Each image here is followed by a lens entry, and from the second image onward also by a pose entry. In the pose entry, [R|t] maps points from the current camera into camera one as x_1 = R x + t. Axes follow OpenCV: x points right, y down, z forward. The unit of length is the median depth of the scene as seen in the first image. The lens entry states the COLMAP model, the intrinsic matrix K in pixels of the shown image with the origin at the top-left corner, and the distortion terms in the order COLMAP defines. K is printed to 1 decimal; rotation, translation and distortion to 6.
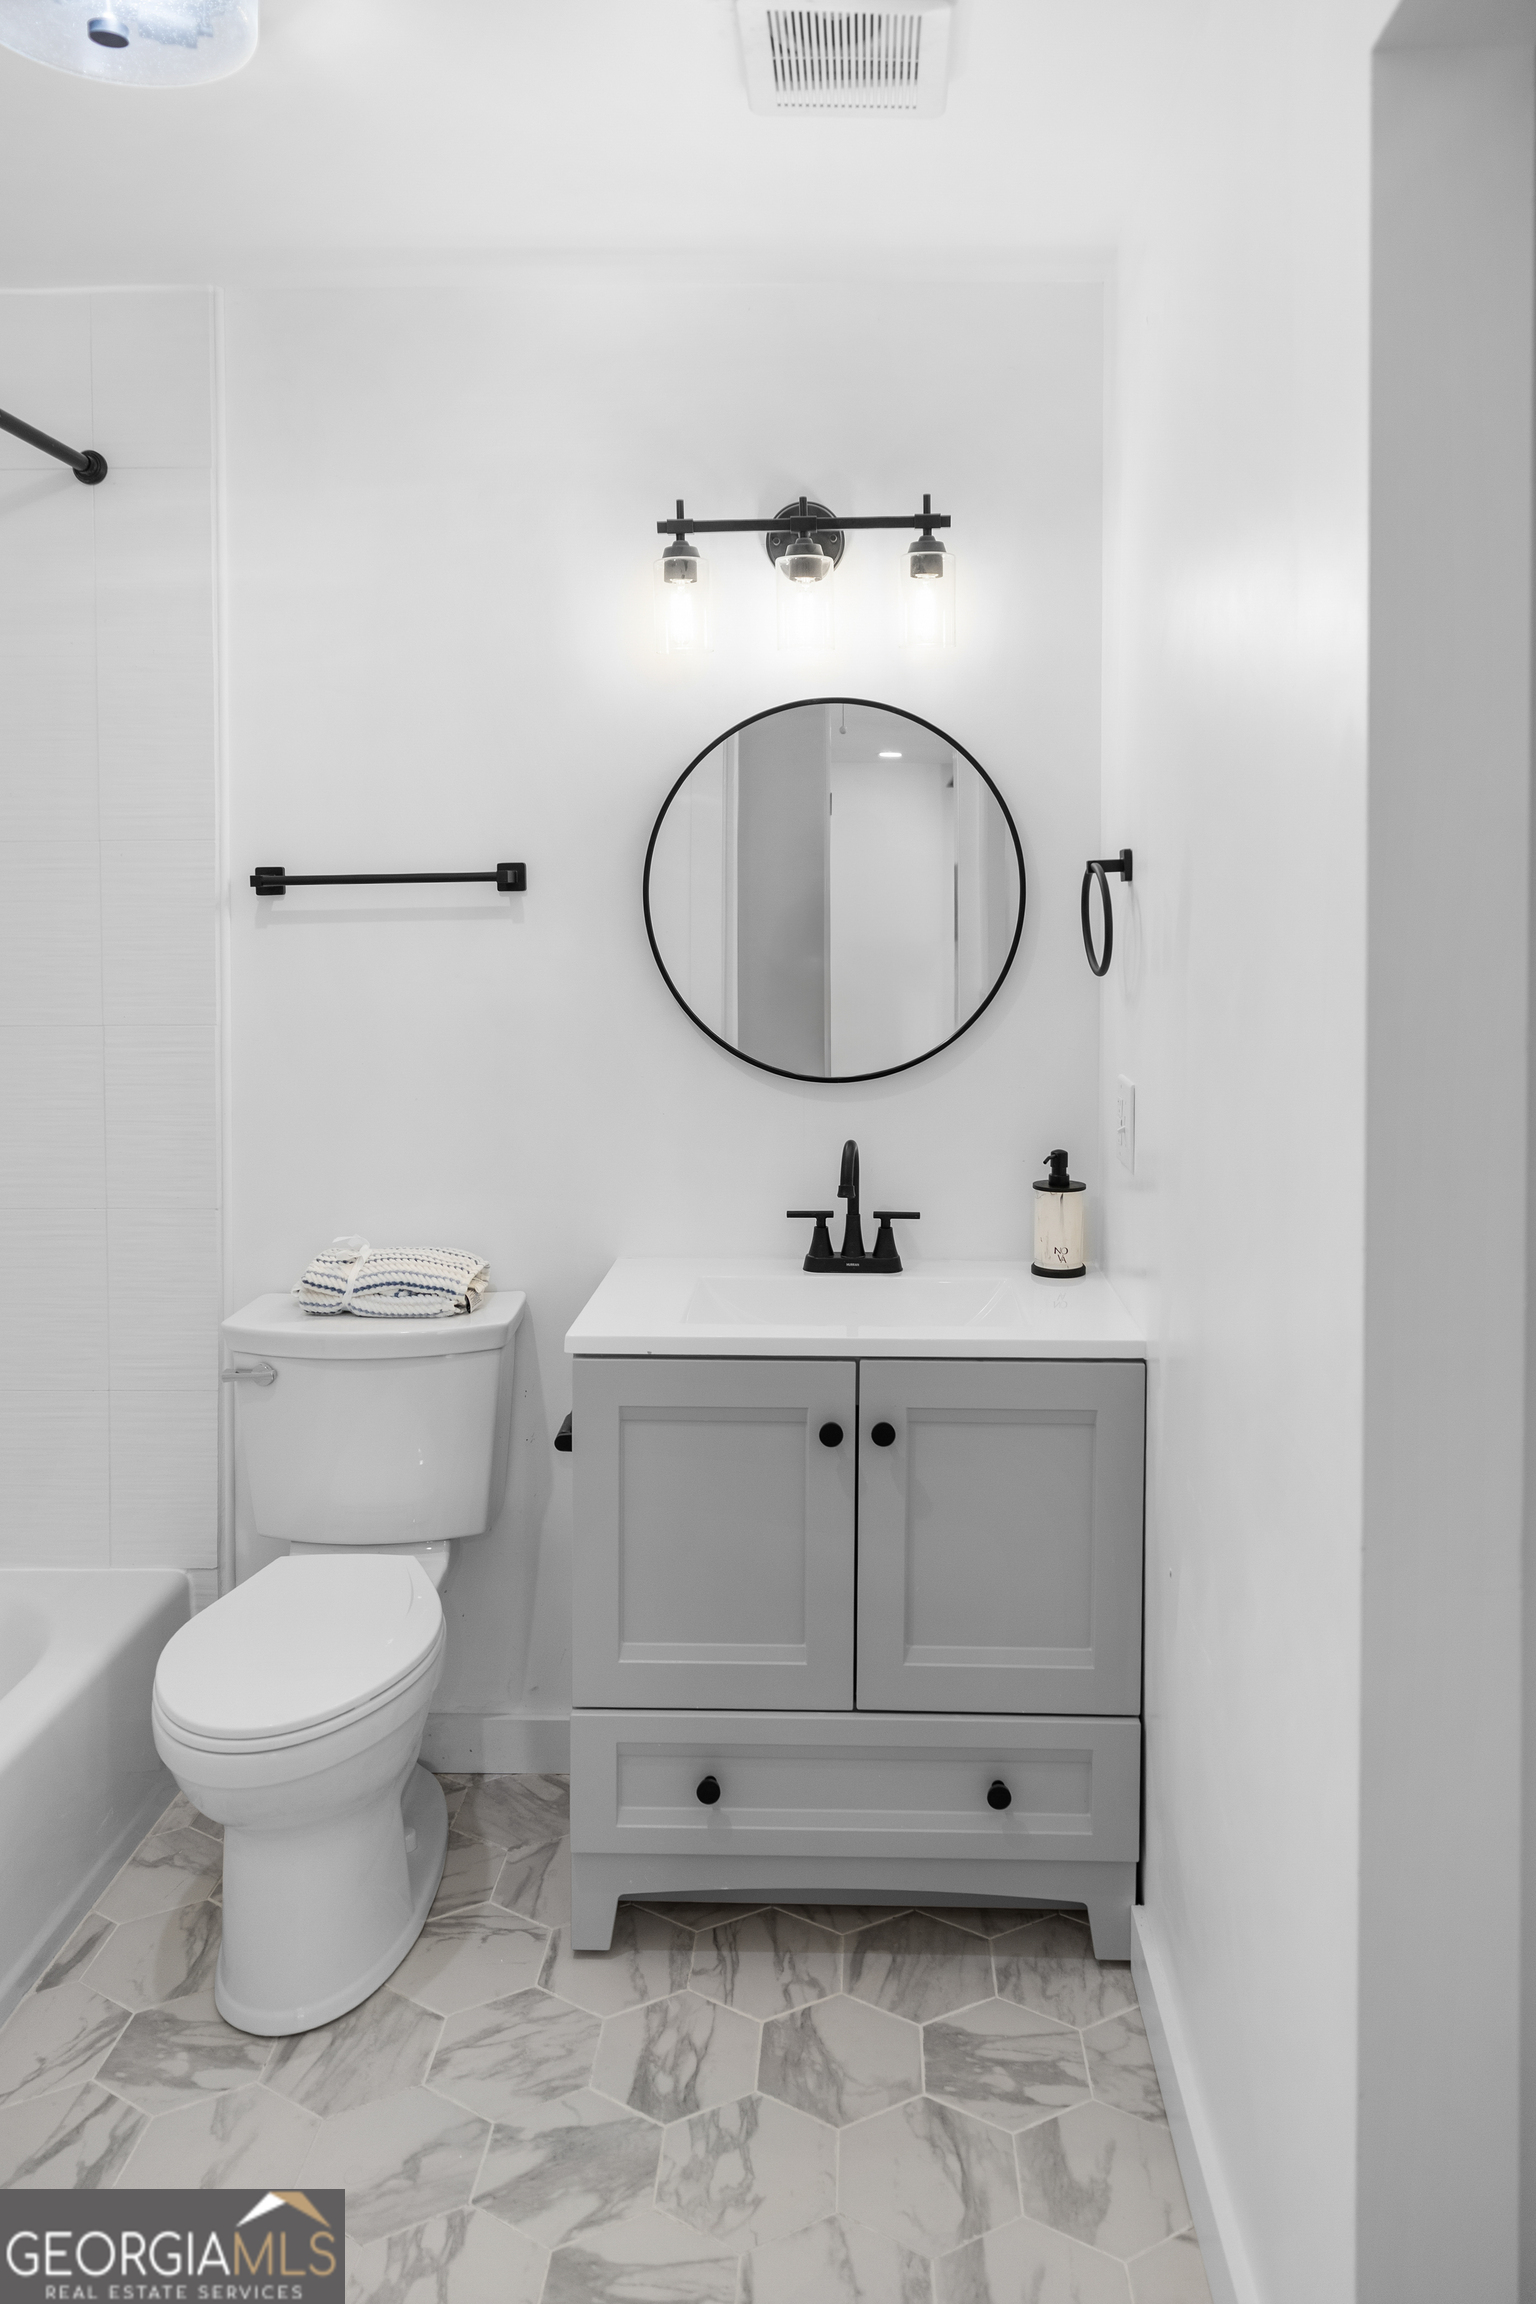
lens RADIAL K [[1558.4, 0, 774.0], [0, 1558.4, 1154.0], [0, 0, 1]] dist [-0.002857, 0.006081]
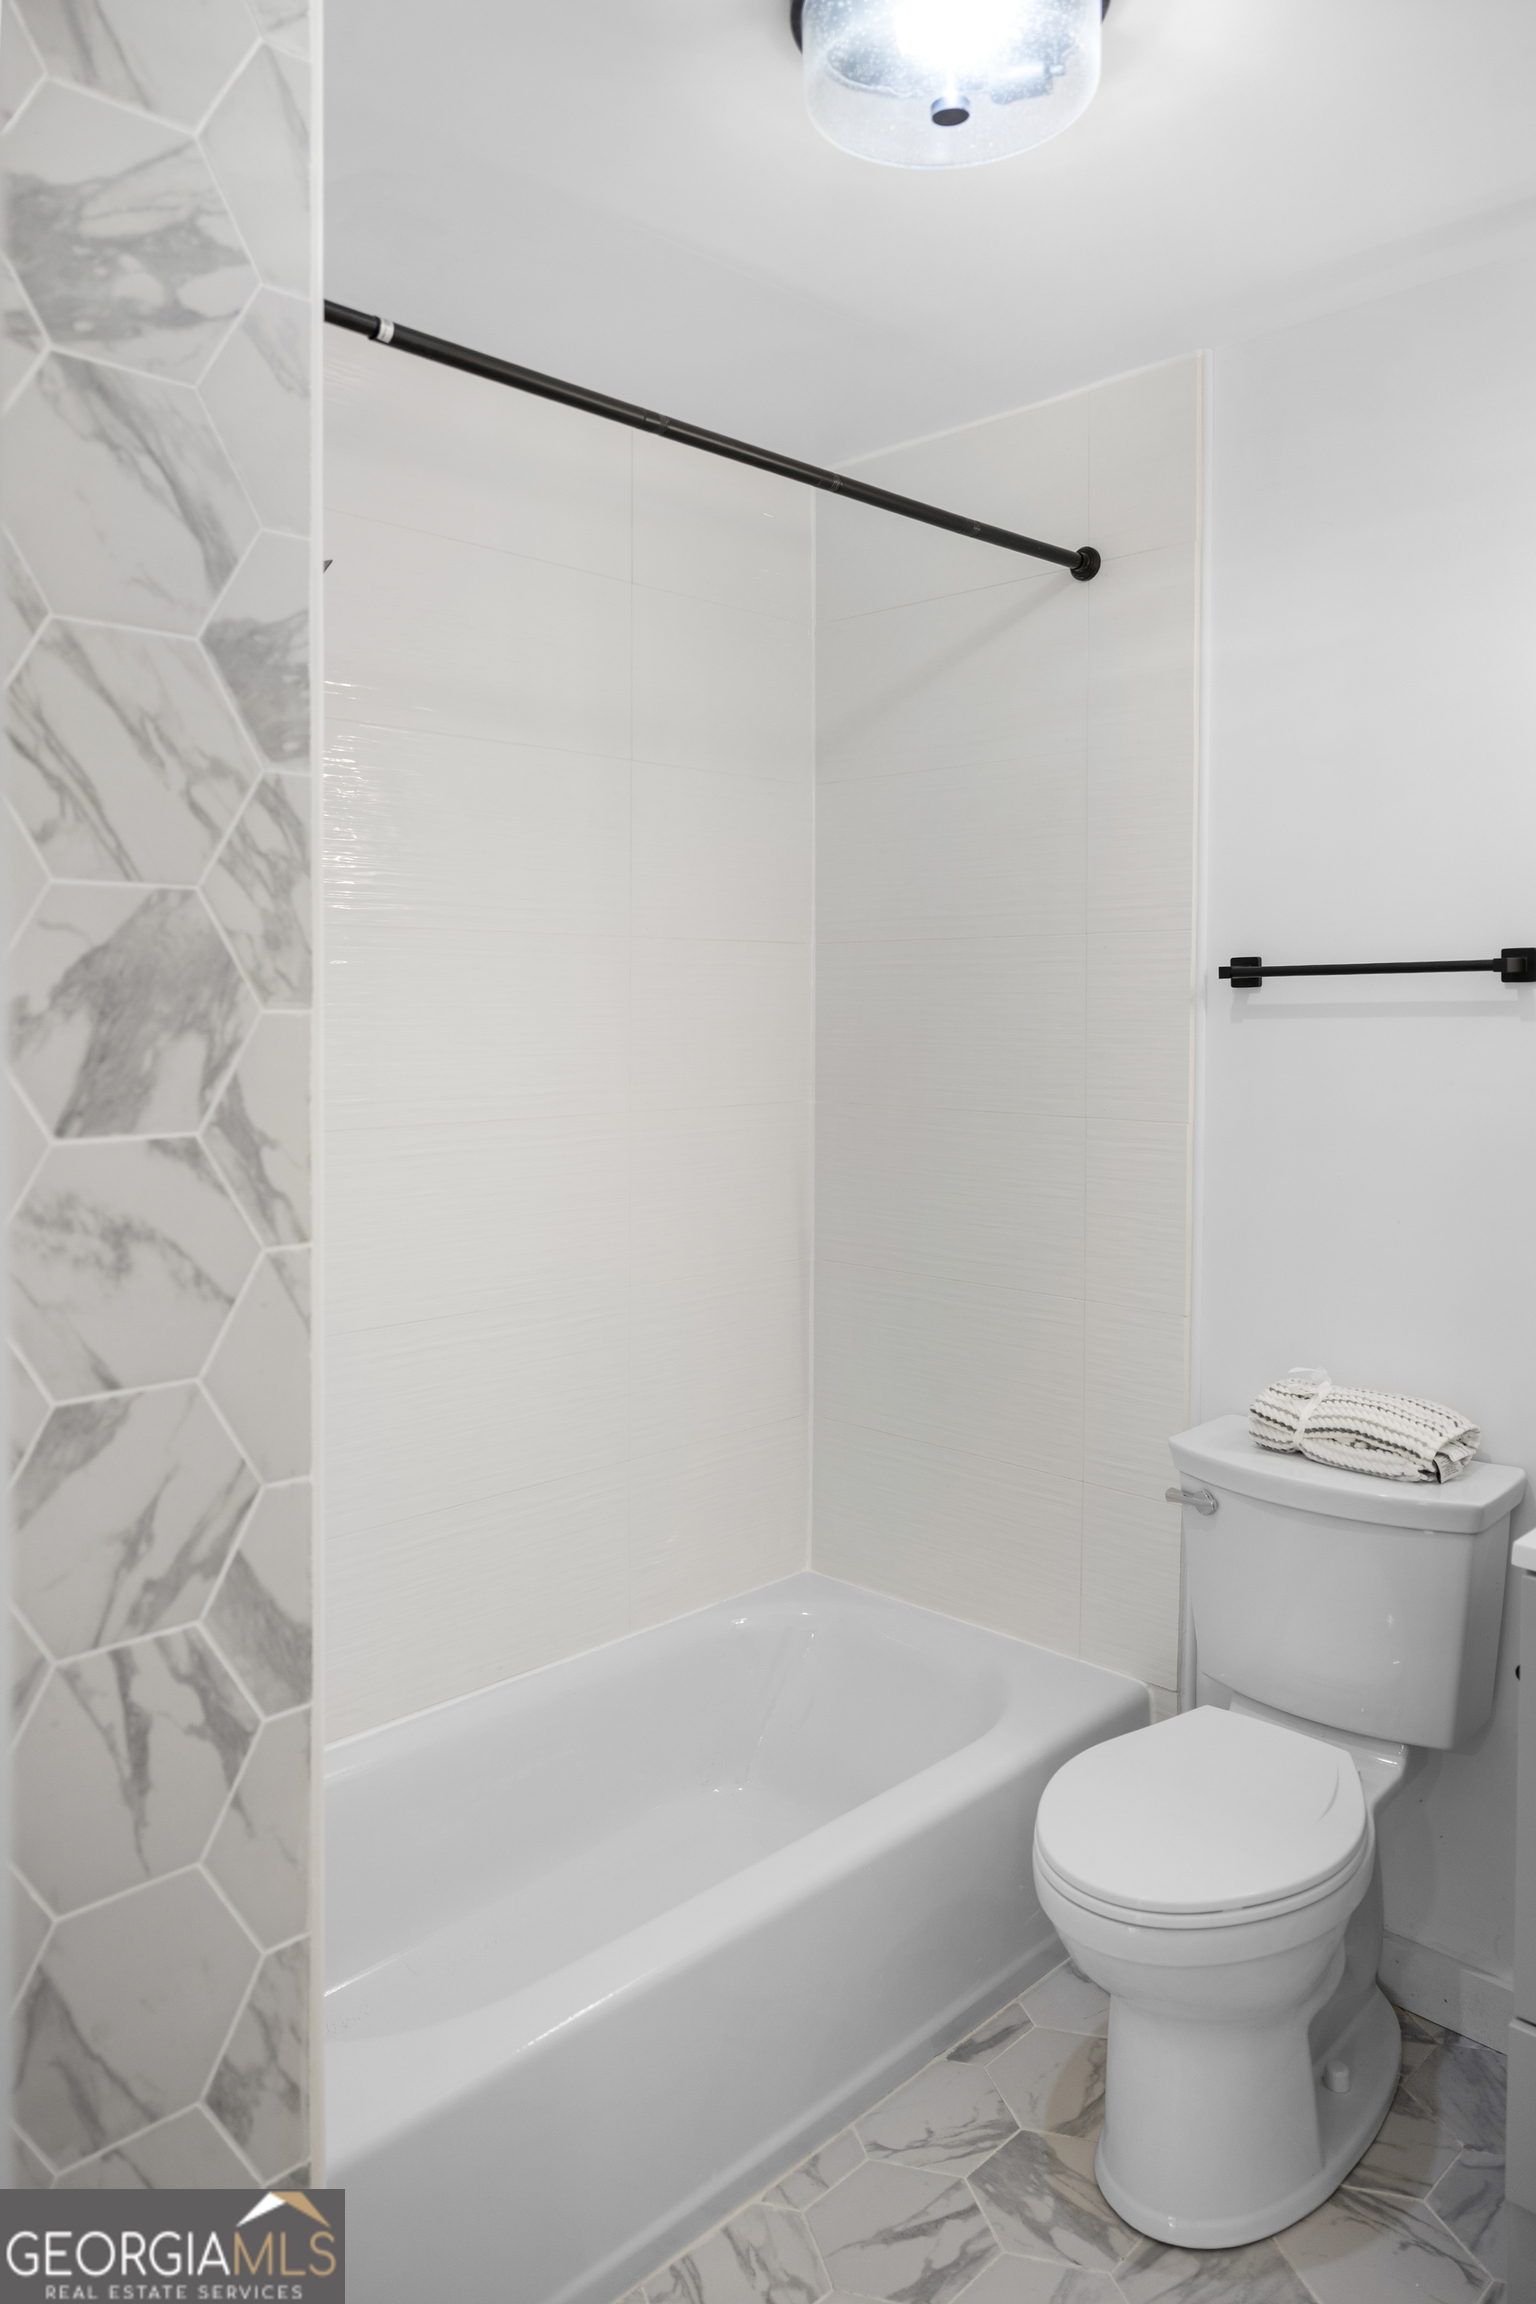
lens RADIAL K [[1558.4, 0, 772.1], [0, 1558.4, 1145.3], [0, 0, 1]] dist [-0.002857, 0.006081]
pose [[0.737200, 0.066474, -0.672397, 0.090670], [-0.106017, 0.994202, -0.017947, -0.025306], [0.667305, 0.084516, 0.739973, 0.129843]]
